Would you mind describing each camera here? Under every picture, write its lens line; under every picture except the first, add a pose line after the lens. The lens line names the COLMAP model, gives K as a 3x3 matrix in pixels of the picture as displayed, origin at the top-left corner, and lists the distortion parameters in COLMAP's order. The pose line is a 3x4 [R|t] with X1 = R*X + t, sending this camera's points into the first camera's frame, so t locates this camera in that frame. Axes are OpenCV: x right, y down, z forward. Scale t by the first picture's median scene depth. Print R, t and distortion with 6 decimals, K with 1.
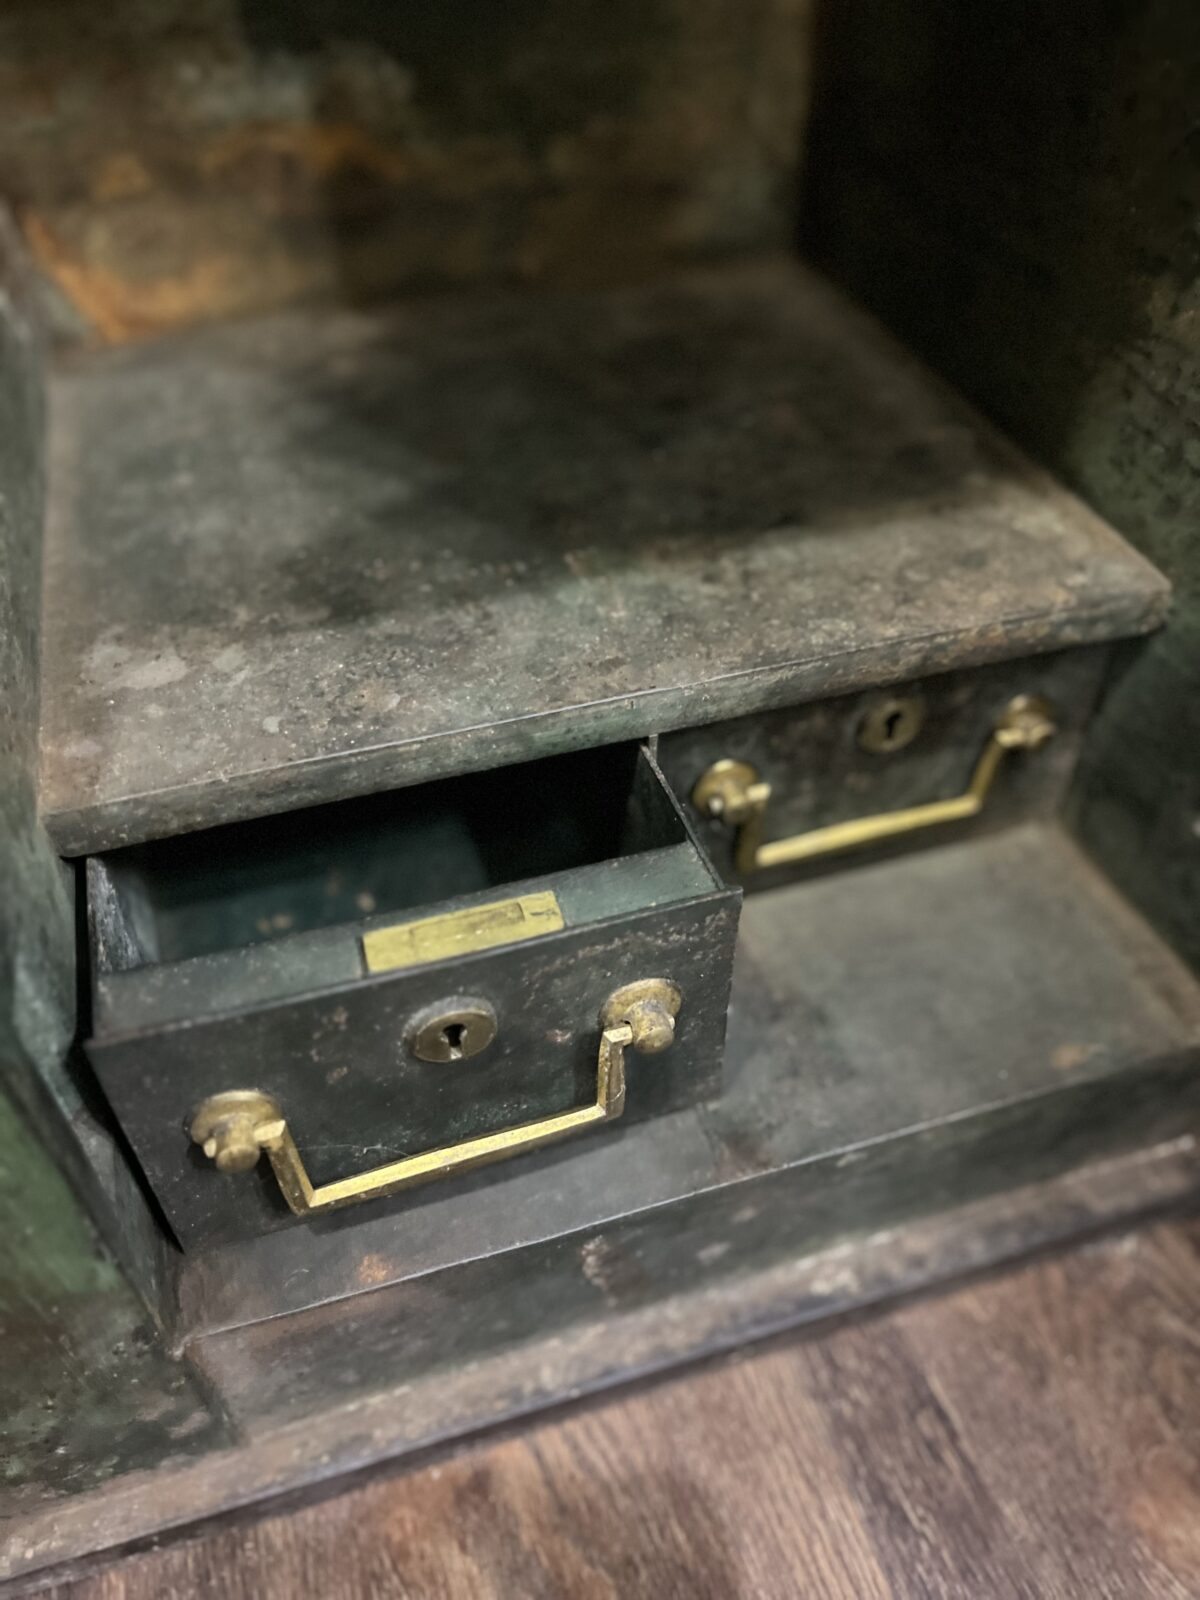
lens RADIAL K [[1204.4, 0, 597.4], [0, 1204.4, 790.4], [0, 0, 1]] dist [-0.013061, -0.026899]
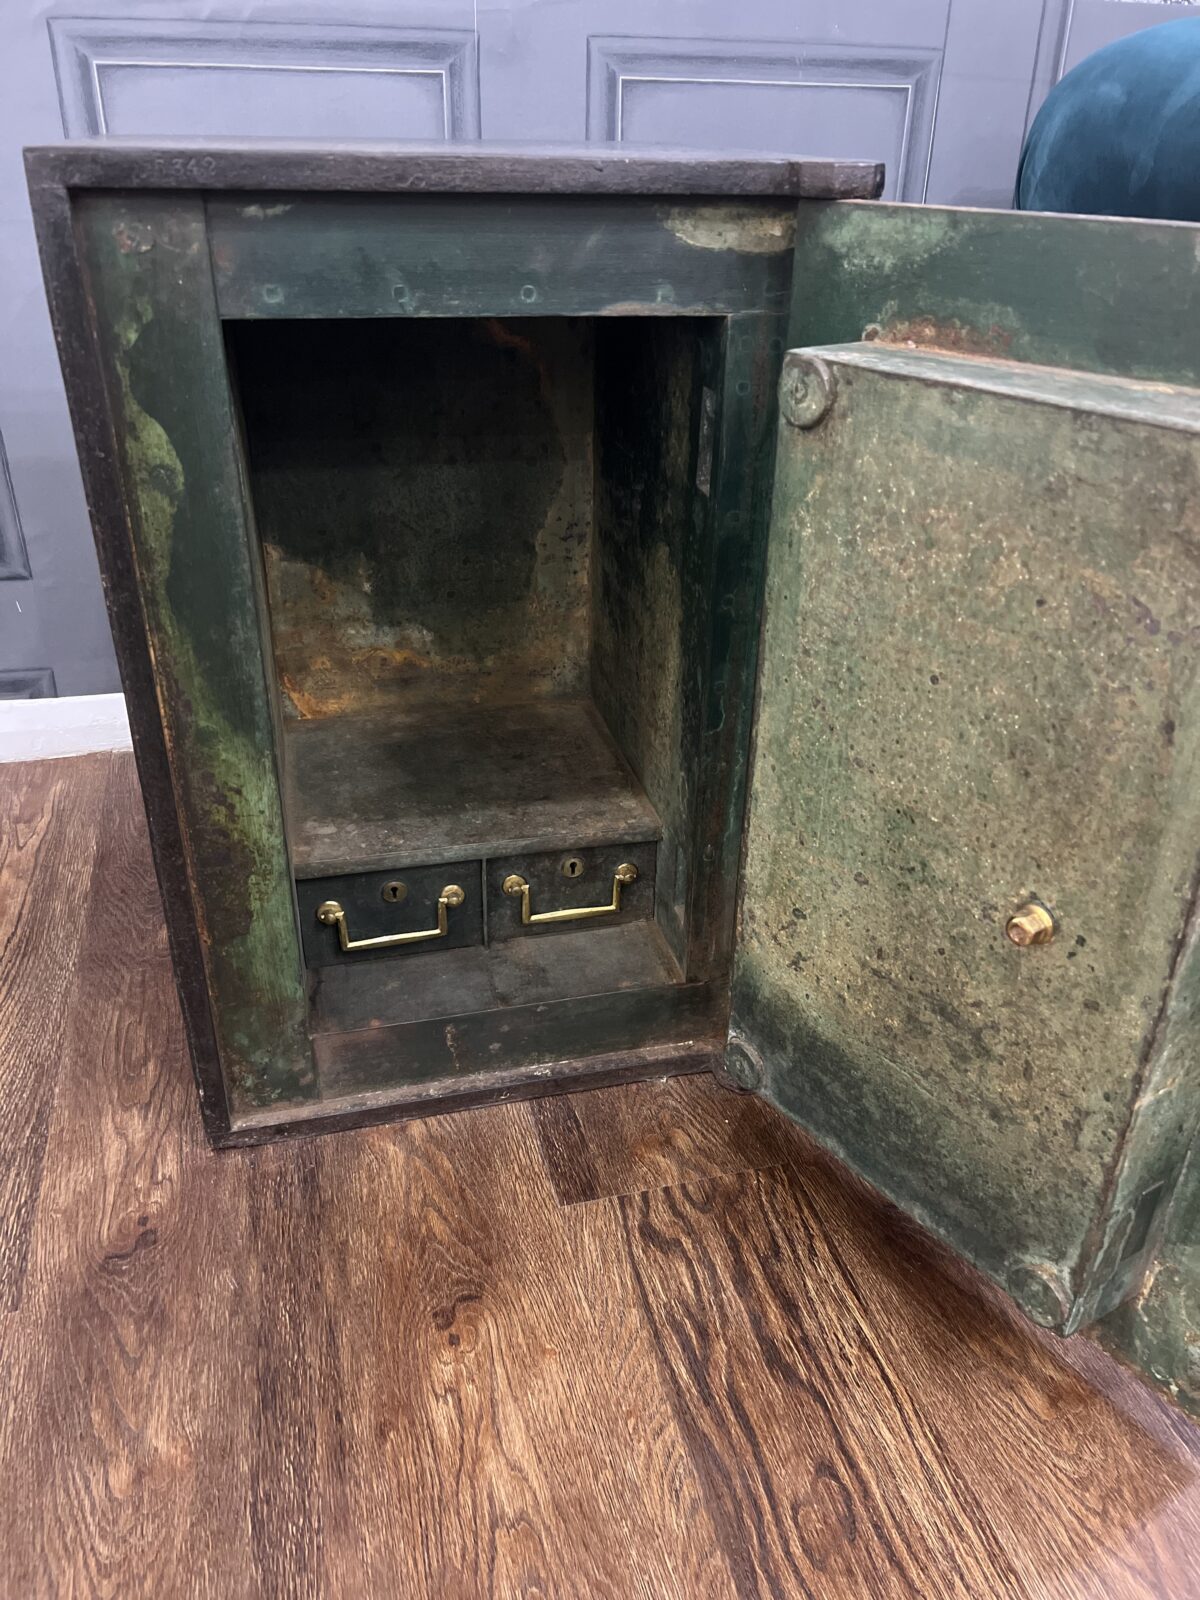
lens RADIAL K [[1204.4, 0, 607.4], [0, 1204.4, 803.5], [0, 0, 1]] dist [-0.013061, -0.026899]
pose [[0.998077, 0.057231, -0.023806, 0.388372], [-0.061441, 0.964205, -0.257943, 0.537972], [0.008191, 0.258910, 0.965867, -1.833654]]
